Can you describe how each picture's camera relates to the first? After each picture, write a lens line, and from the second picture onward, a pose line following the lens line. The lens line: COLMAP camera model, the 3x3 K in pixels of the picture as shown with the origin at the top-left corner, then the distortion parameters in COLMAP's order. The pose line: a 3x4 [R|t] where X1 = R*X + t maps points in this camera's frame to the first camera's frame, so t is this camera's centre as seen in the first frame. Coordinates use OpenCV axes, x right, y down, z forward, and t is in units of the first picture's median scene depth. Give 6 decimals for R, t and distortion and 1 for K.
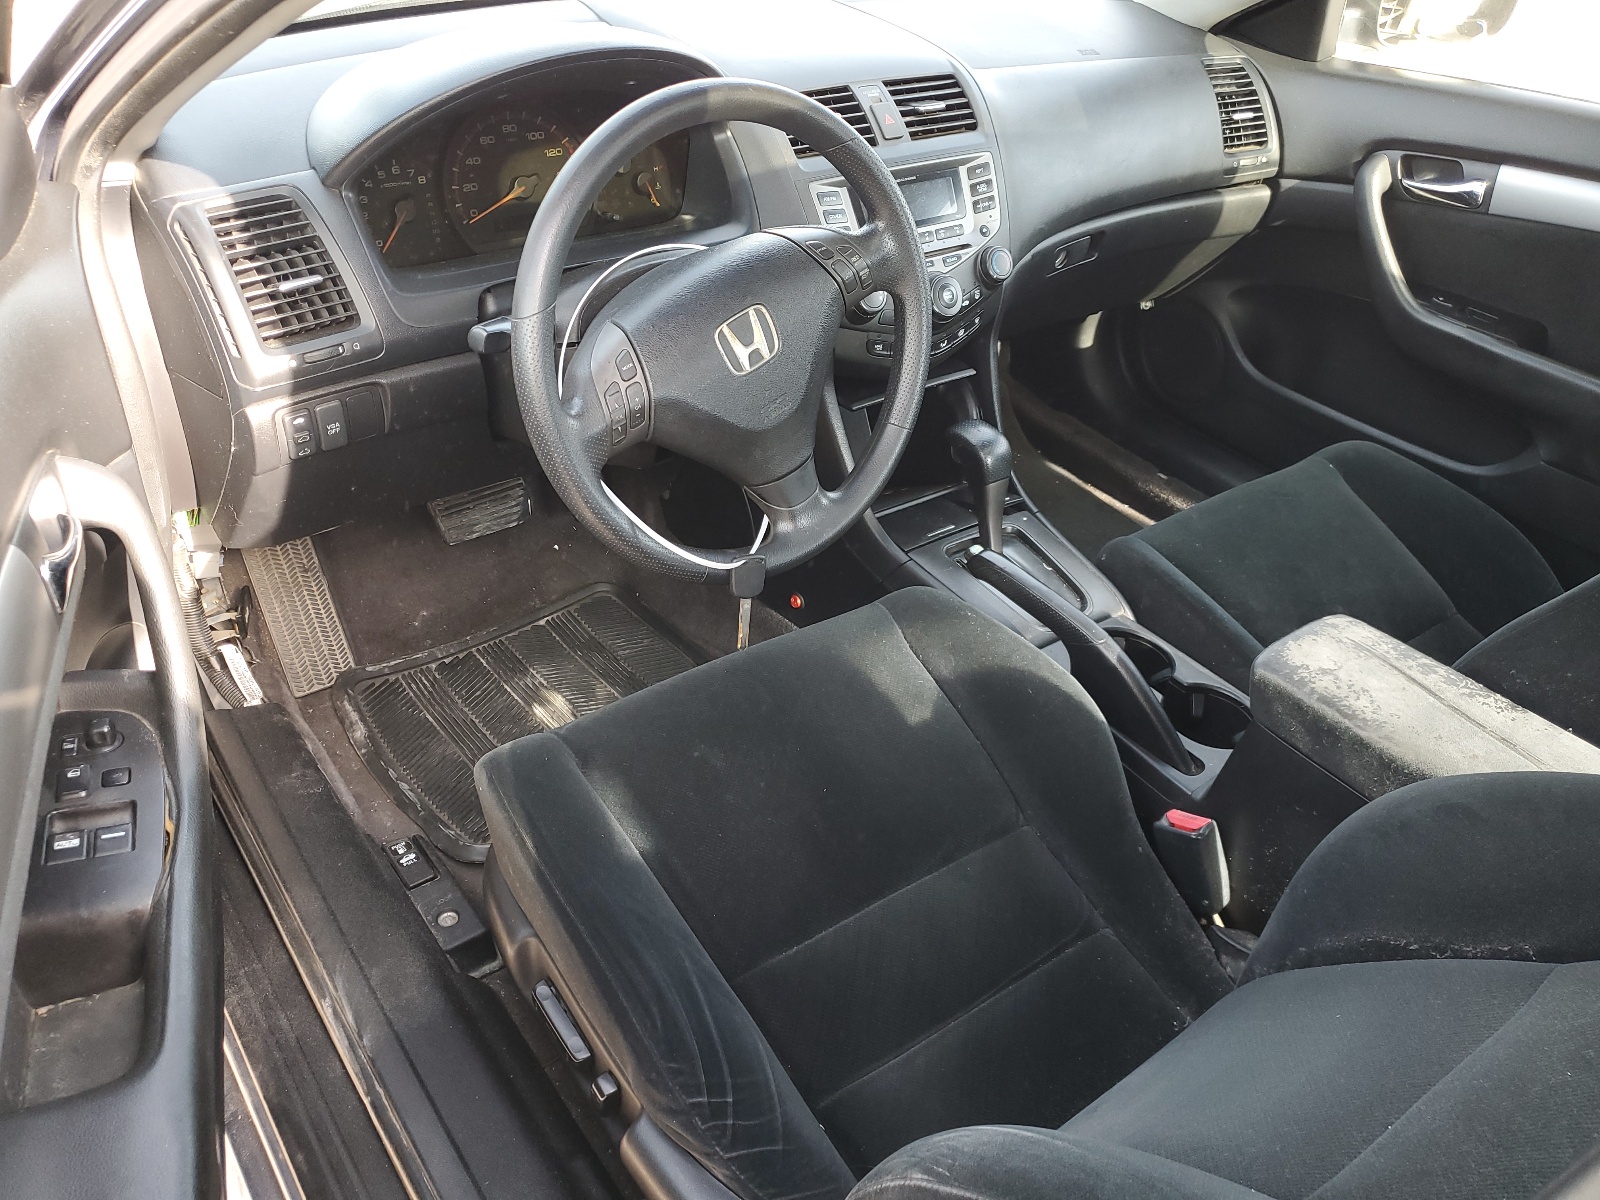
lens RADIAL K [[1221.9, 0, 800.0], [0, 1221.9, 600.0], [0, 0, 1]] dist [-0.005538, 0.053717]
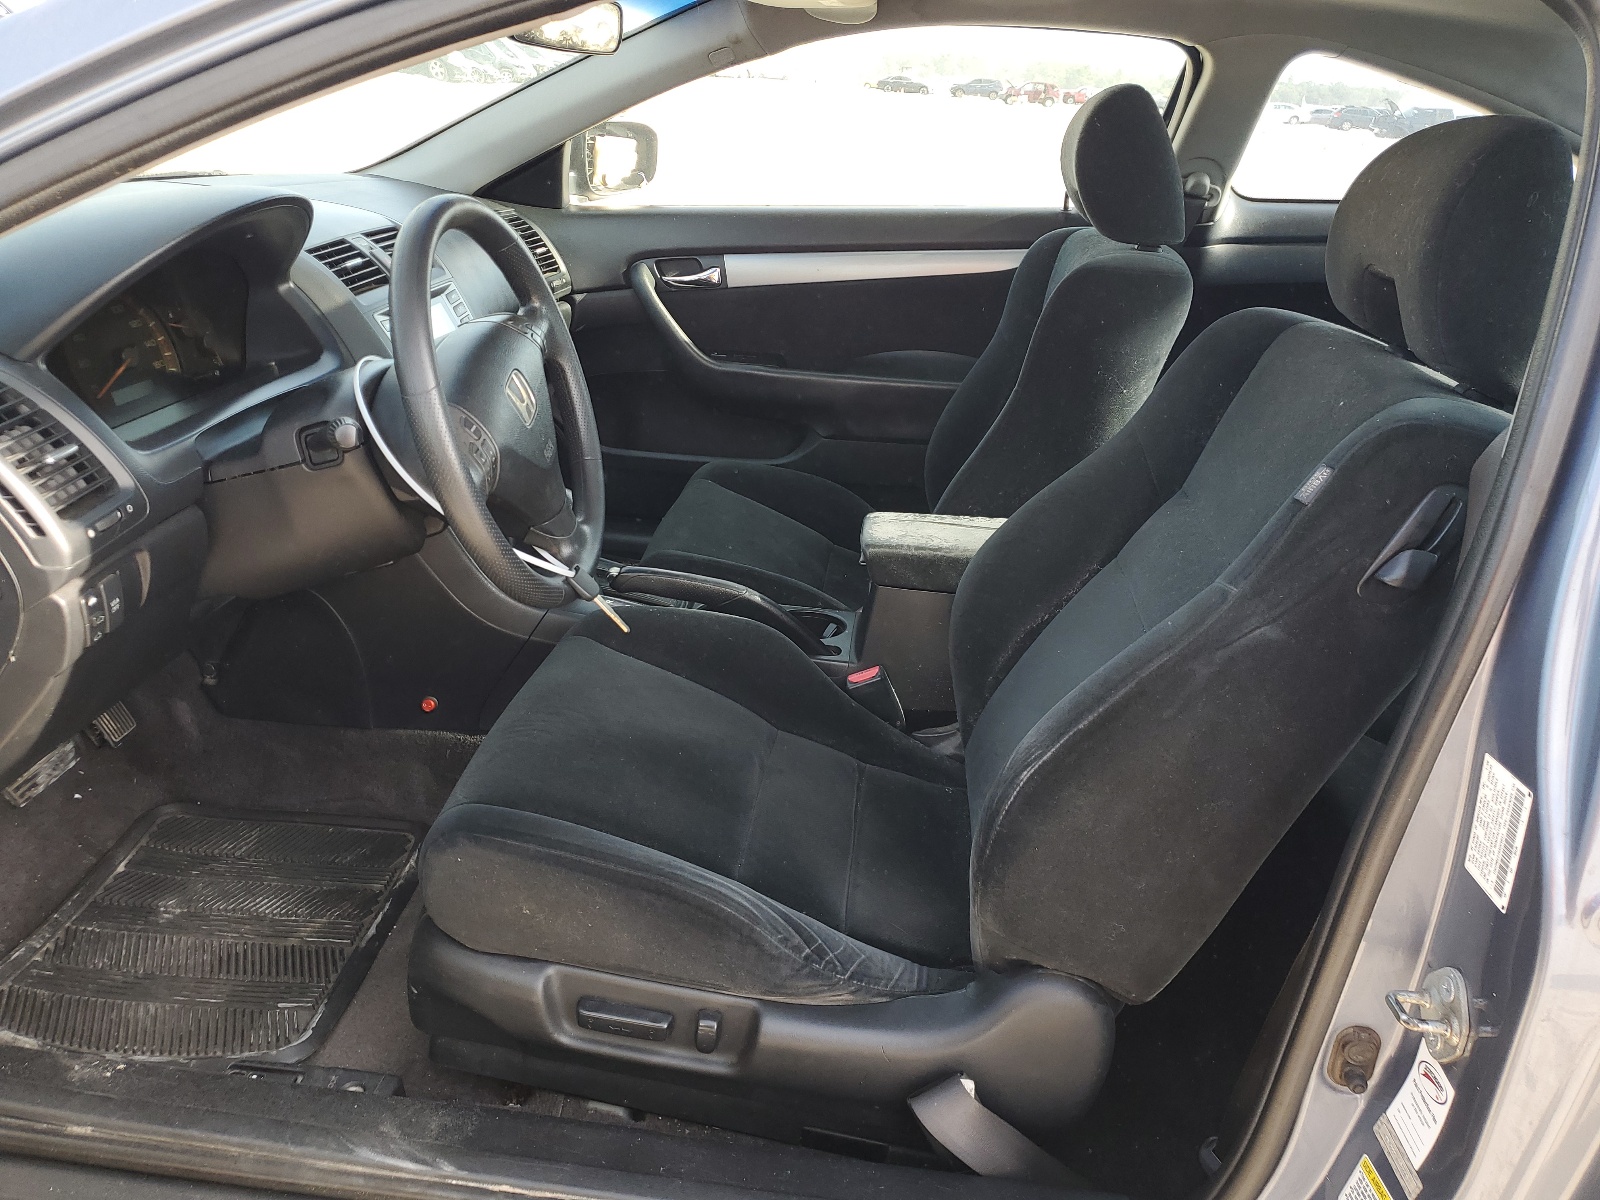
lens RADIAL K [[1221.9, 0, 800.0], [0, 1221.9, 600.0], [0, 0, 1]] dist [-0.005538, 0.053717]
pose [[0.676072, -0.310504, 0.668217, -0.452899], [0.417153, 0.908836, 0.000257, 0.051155], [-0.607379, 0.278575, 0.743967, -0.008053]]
